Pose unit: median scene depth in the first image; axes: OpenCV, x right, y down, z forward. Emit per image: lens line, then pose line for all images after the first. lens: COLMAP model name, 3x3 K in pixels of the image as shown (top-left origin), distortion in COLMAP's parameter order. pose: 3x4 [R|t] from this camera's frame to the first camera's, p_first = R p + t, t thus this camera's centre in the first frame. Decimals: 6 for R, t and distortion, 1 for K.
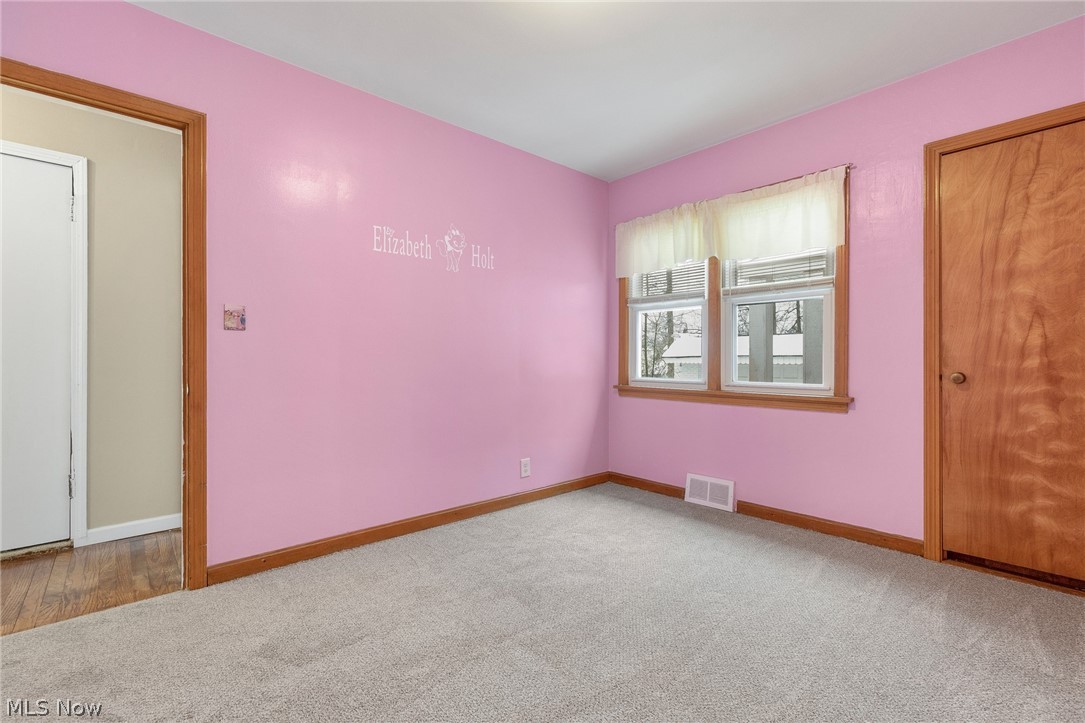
lens RADIAL K [[479.0, 0, 542.5], [0, 479.0, 361.5], [0, 0, 1]] dist [0.000267, 0.000075]
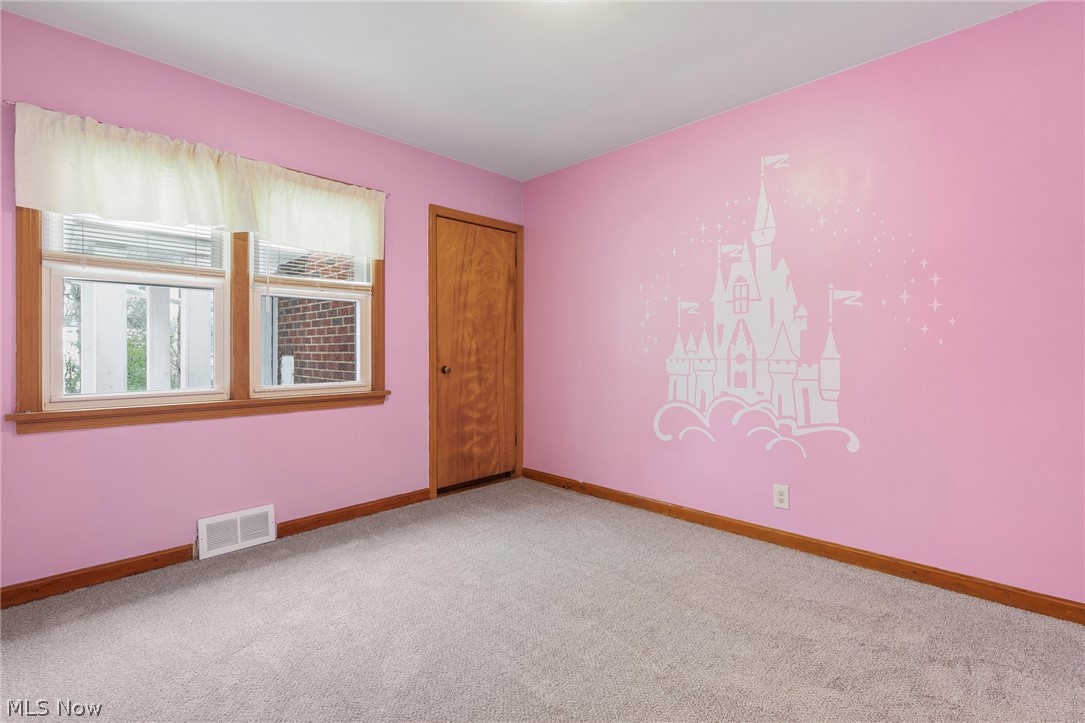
lens RADIAL K [[496.2, 0, 548.4], [0, 496.2, 355.5], [0, 0, 1]] dist [0.010226, -0.000542]
pose [[-0.063821, -0.011277, 0.997898, -0.704460], [0.006124, 0.999913, 0.011691, -0.026795], [-0.997943, 0.006857, -0.063746, 0.786552]]
